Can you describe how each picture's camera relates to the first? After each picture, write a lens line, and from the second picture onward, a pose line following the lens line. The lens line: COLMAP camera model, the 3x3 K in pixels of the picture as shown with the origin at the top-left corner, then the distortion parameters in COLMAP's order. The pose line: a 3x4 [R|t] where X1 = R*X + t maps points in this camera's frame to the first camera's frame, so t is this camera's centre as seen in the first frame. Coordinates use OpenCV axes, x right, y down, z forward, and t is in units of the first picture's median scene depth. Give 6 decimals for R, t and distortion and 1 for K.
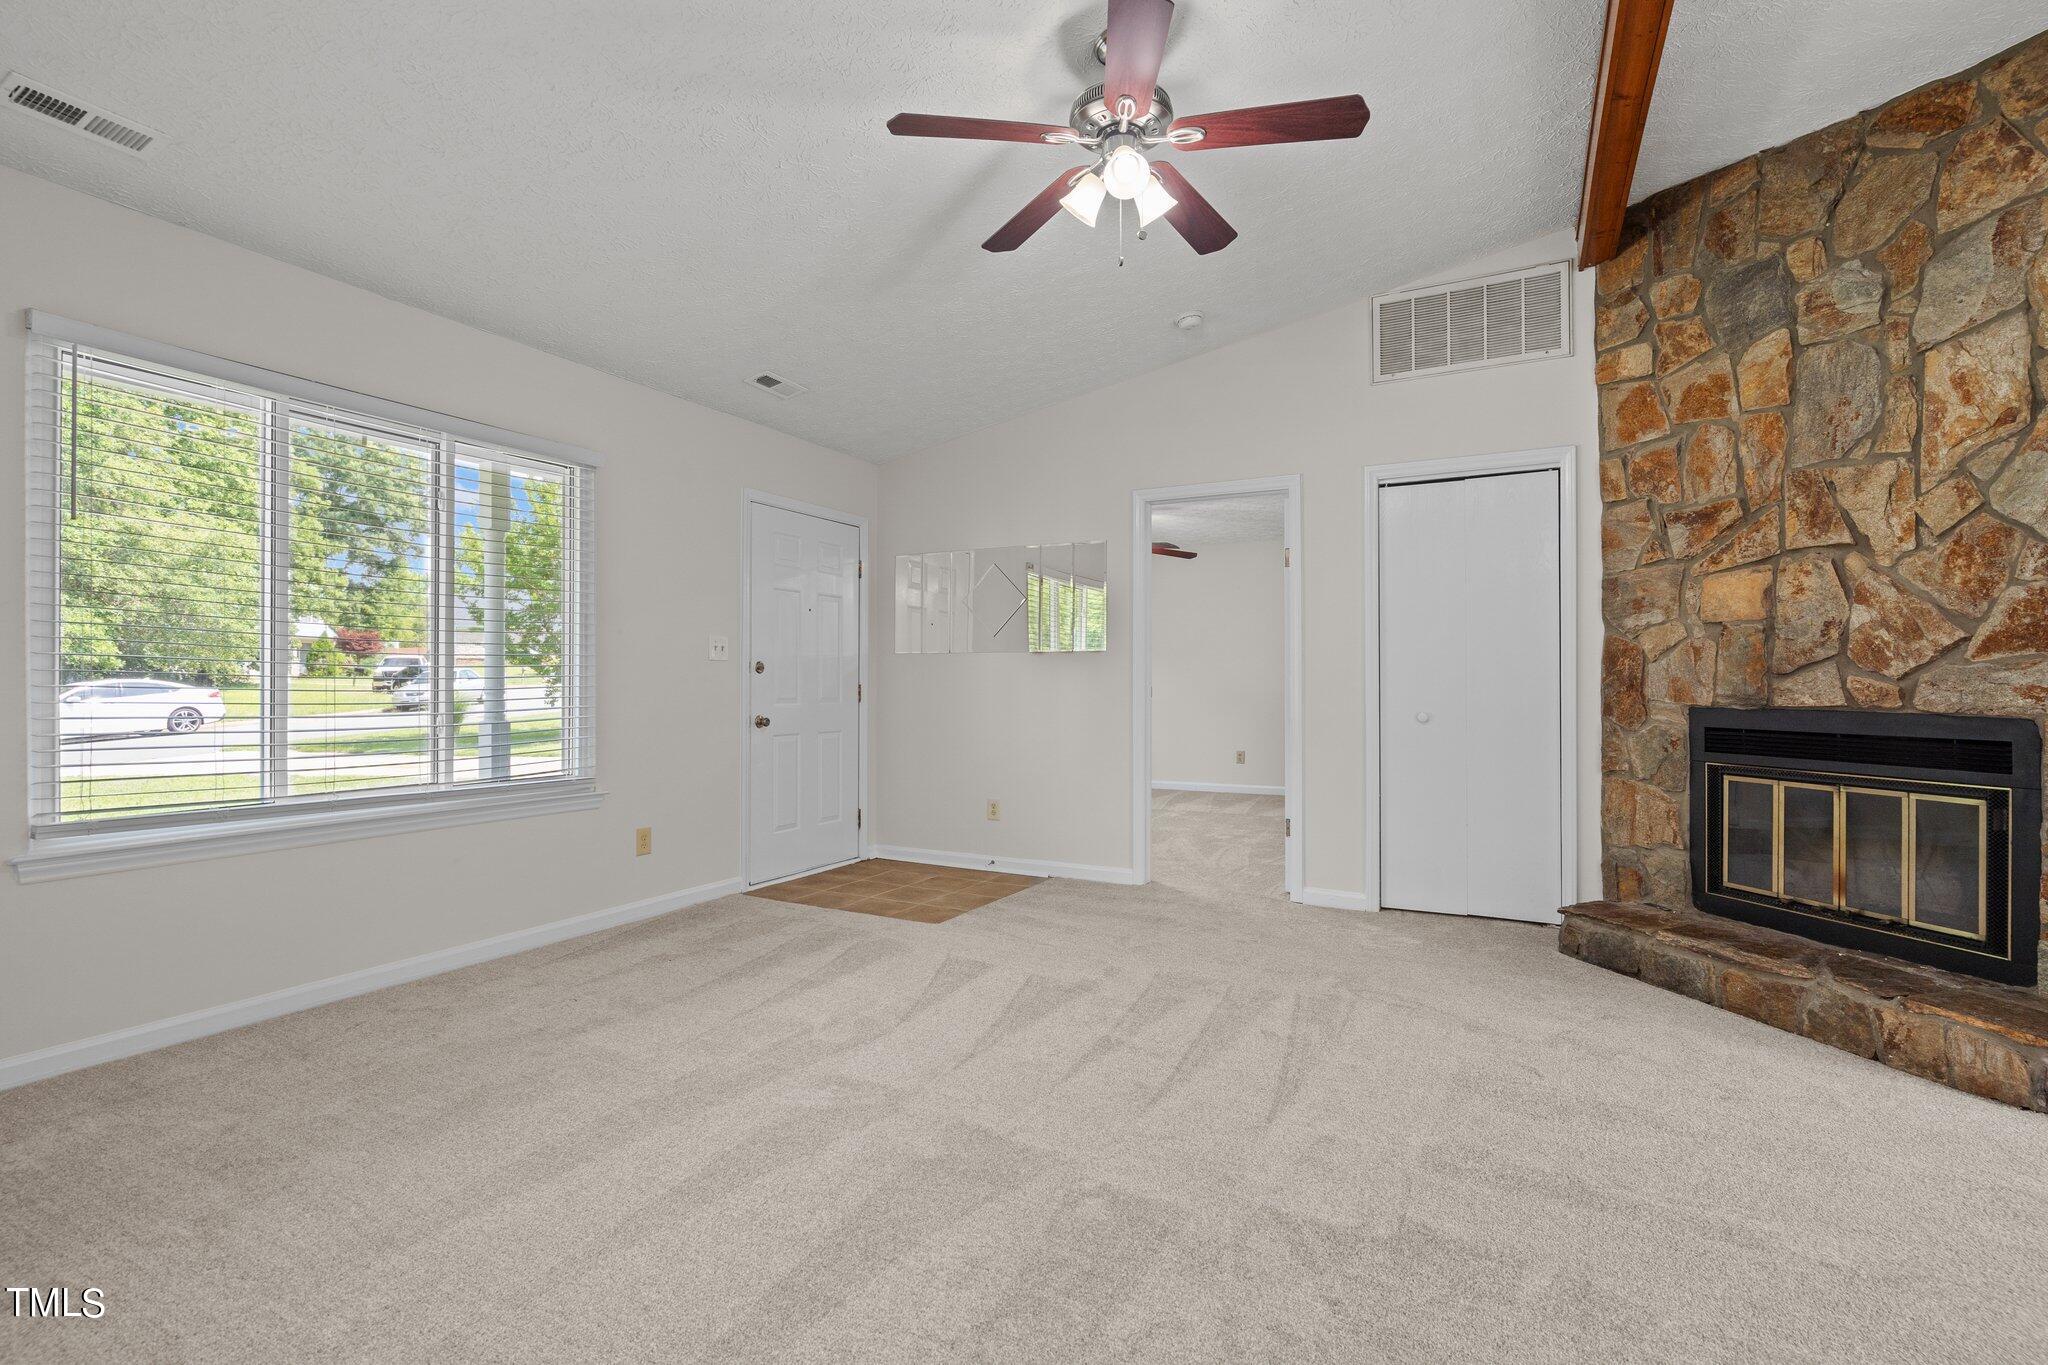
lens RADIAL K [[928.5, 0, 1031.3], [0, 928.5, 675.2], [0, 0, 1]] dist [-0.006936, 0.002680]
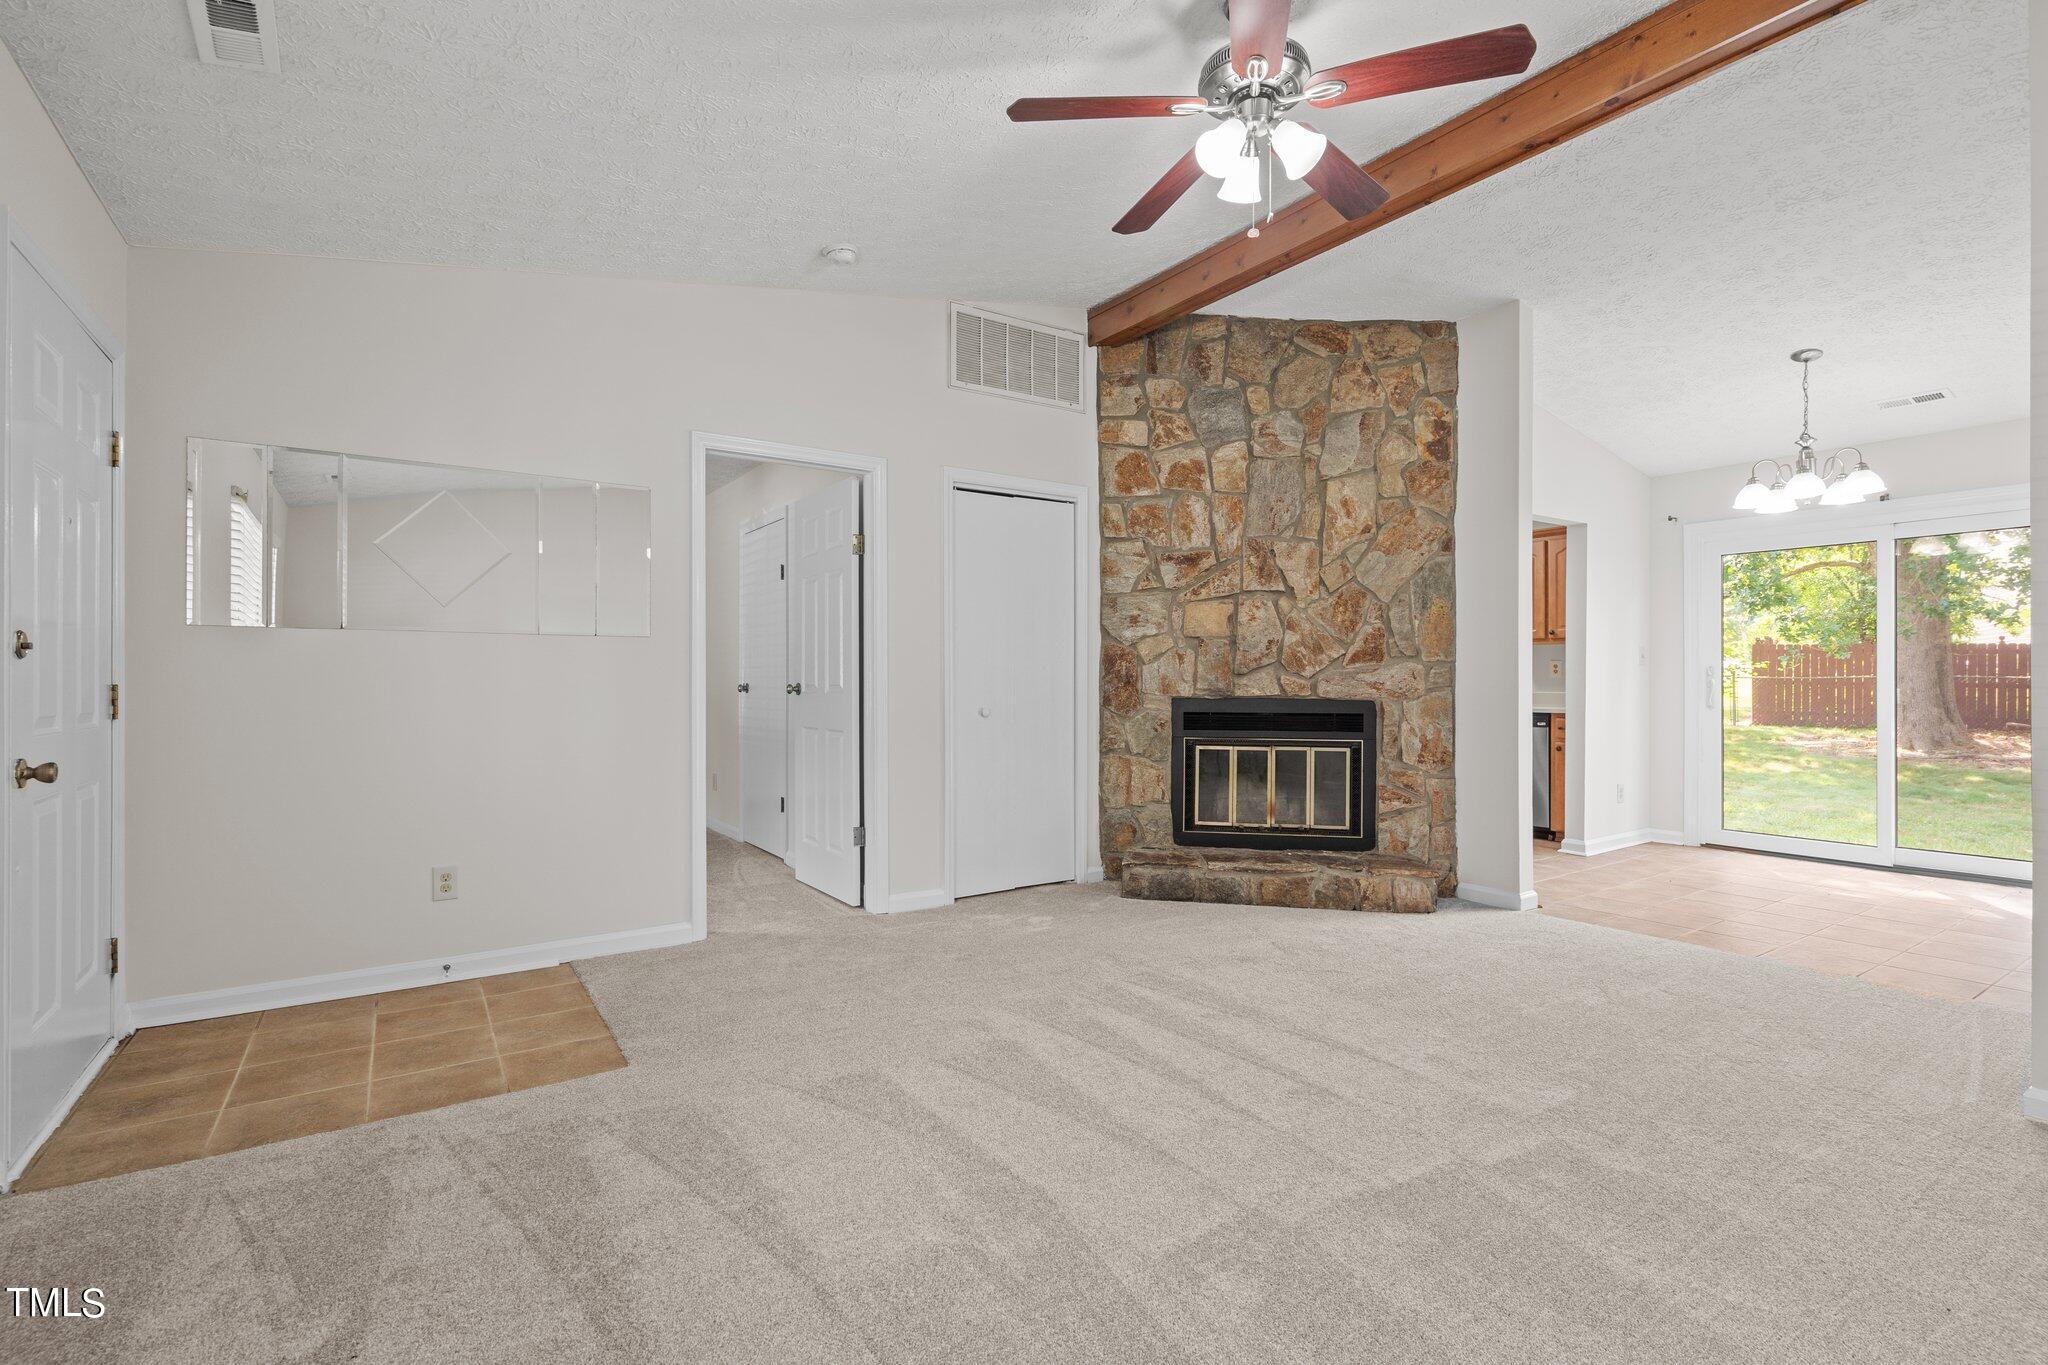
lens RADIAL K [[928.5, 0, 1033.1], [0, 928.5, 676.1], [0, 0, 1]] dist [-0.006936, 0.002680]
pose [[0.476785, 0.003141, 0.879015, -0.676582], [-0.008129, 0.999967, 0.000836, 0.003243], [-0.878983, -0.007544, 0.476794, 0.603546]]
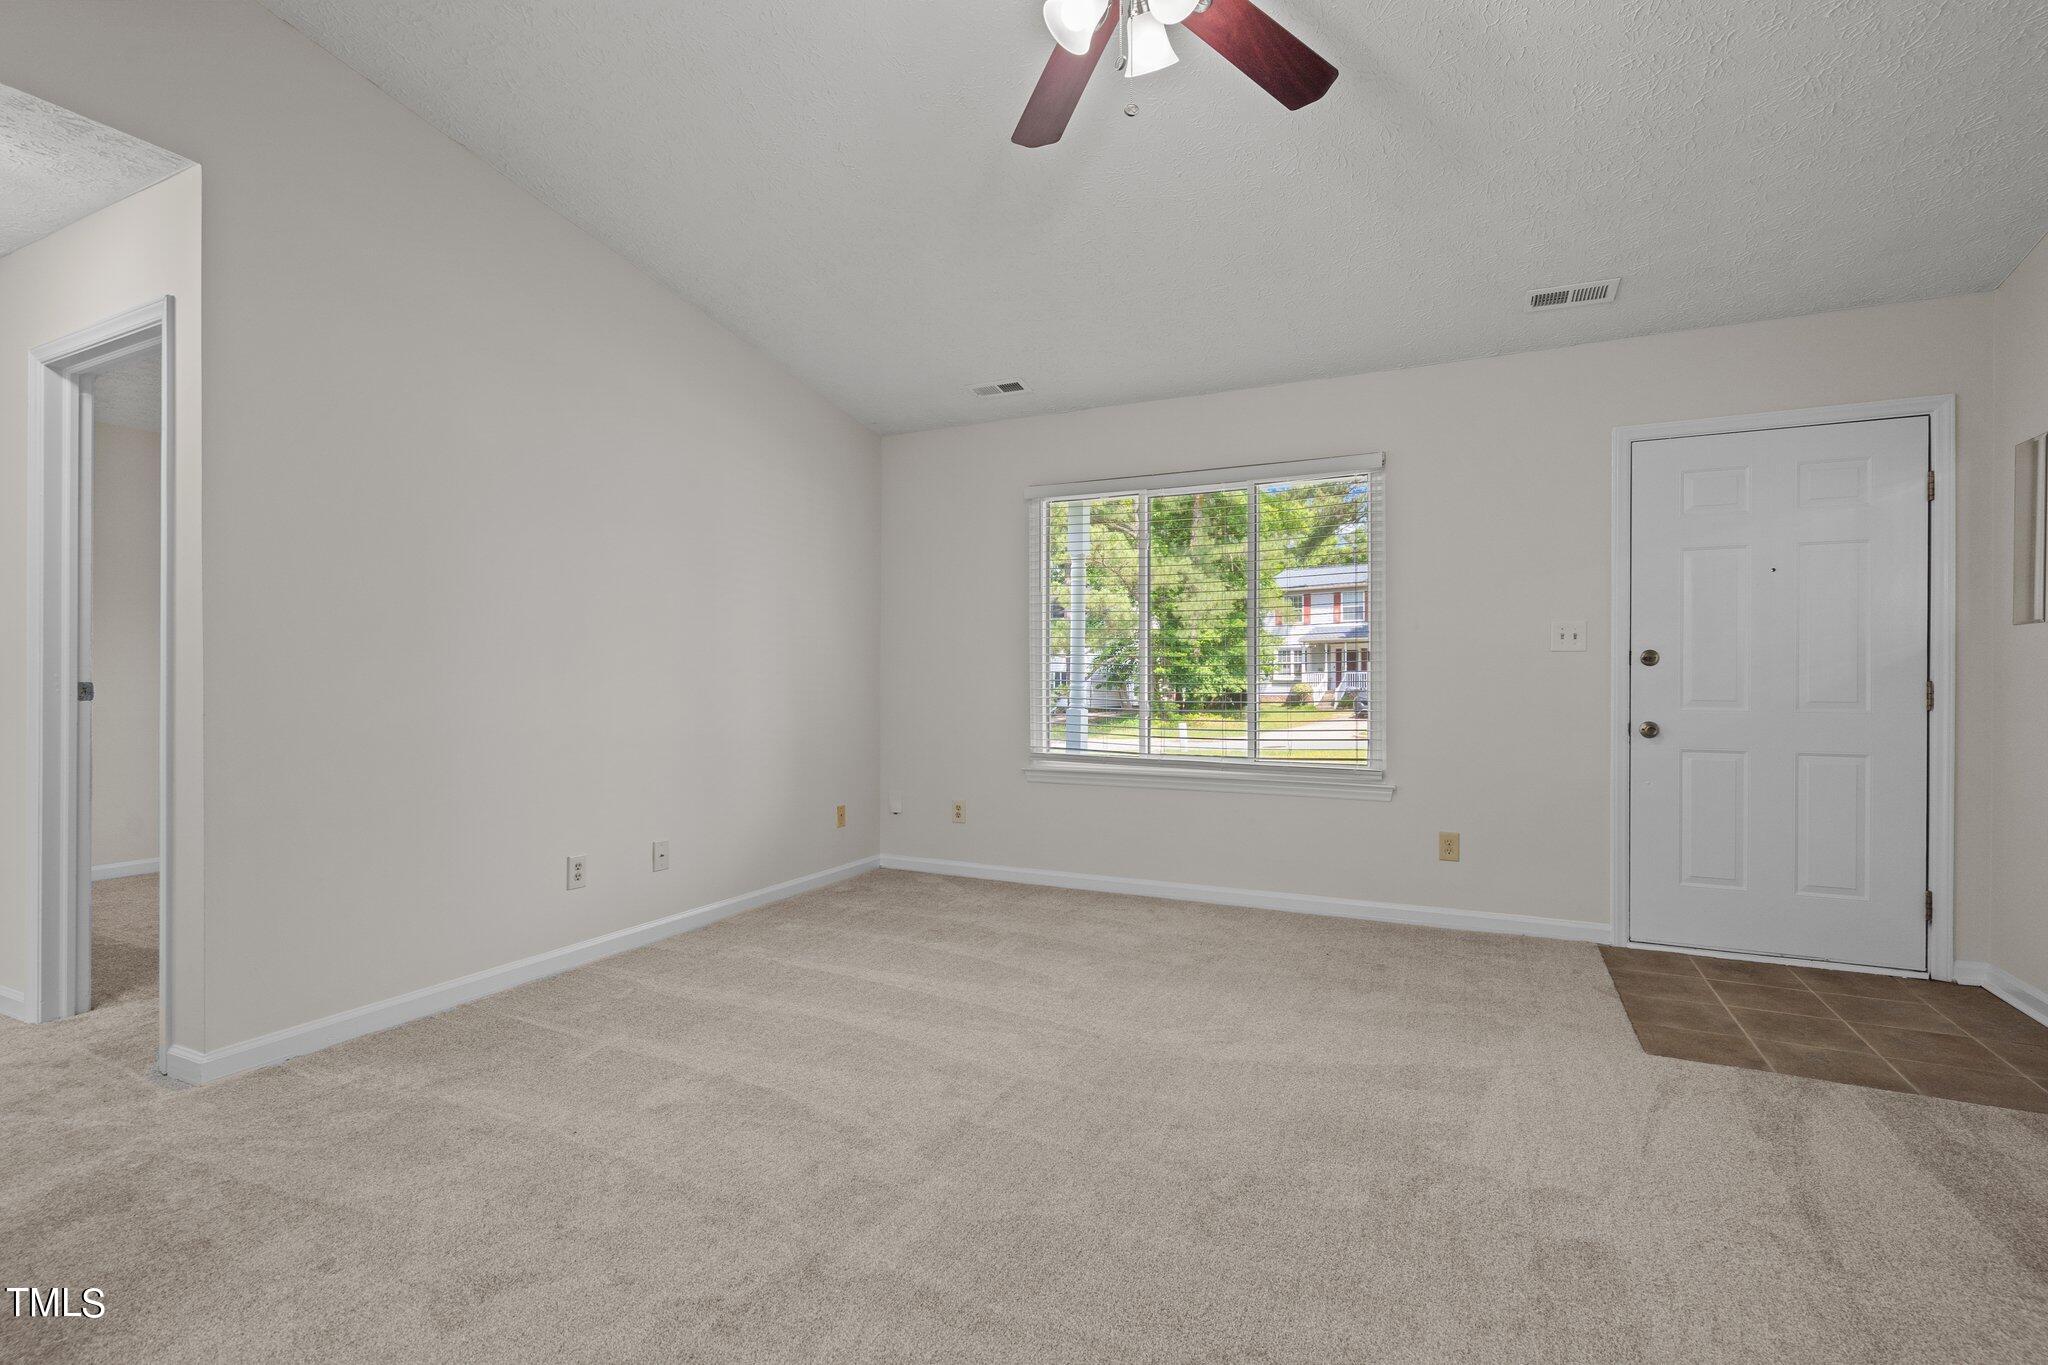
lens RADIAL K [[928.5, 0, 1032.8], [0, 928.5, 684.7], [0, 0, 1]] dist [-0.006936, 0.002680]
pose [[0.041066, 0.009174, -0.999114, 0.672228], [0.009897, 0.999905, 0.009588, 0.002105], [0.999107, -0.010282, 0.040971, 0.714887]]
